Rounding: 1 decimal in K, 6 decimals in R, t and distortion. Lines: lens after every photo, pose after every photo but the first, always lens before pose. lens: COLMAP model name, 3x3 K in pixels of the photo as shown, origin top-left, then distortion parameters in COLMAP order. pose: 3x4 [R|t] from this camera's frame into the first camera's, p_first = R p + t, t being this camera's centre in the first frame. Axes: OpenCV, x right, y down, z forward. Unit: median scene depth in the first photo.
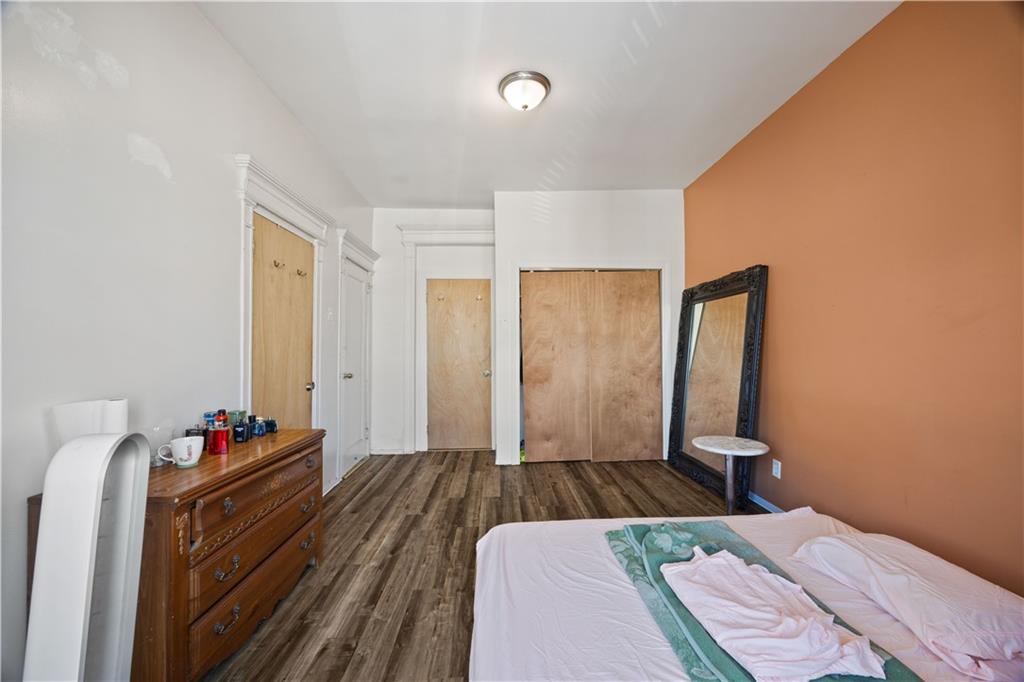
lens RADIAL K [[394.0, 0, 511.6], [0, 394.0, 343.7], [0, 0, 1]] dist [-0.001955, 0.000135]
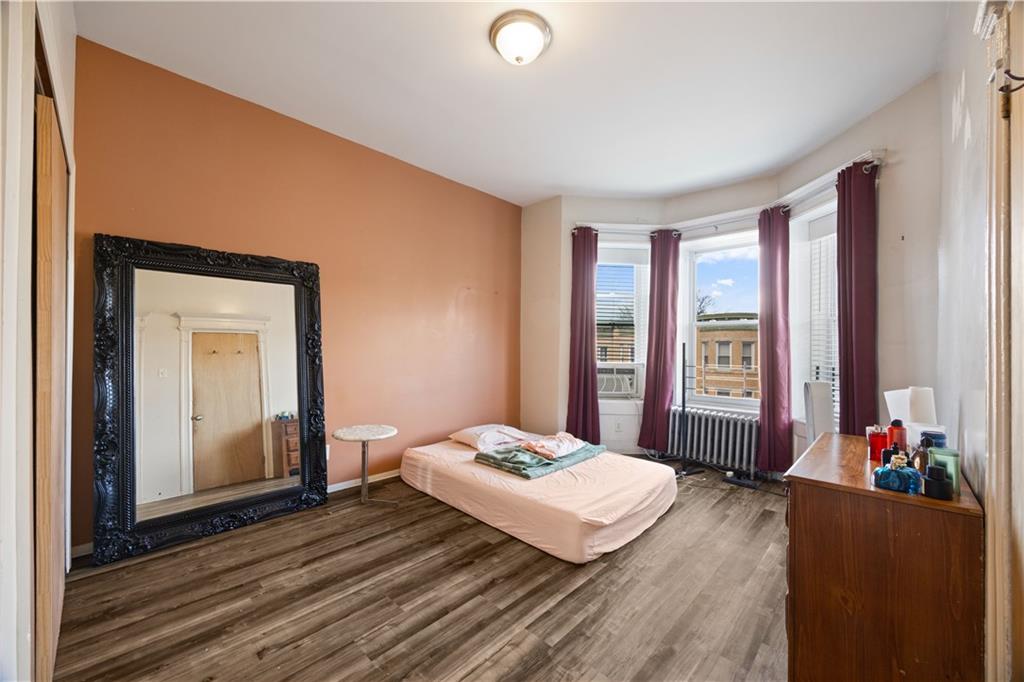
lens RADIAL K [[394.0, 0, 511.1], [0, 394.0, 346.4], [0, 0, 1]] dist [-0.001955, 0.000135]
pose [[-0.697381, -0.001521, 0.716699, -0.449434], [-0.013216, 0.999855, -0.010738, 0.019515], [-0.716578, -0.016961, -0.697300, 1.269840]]
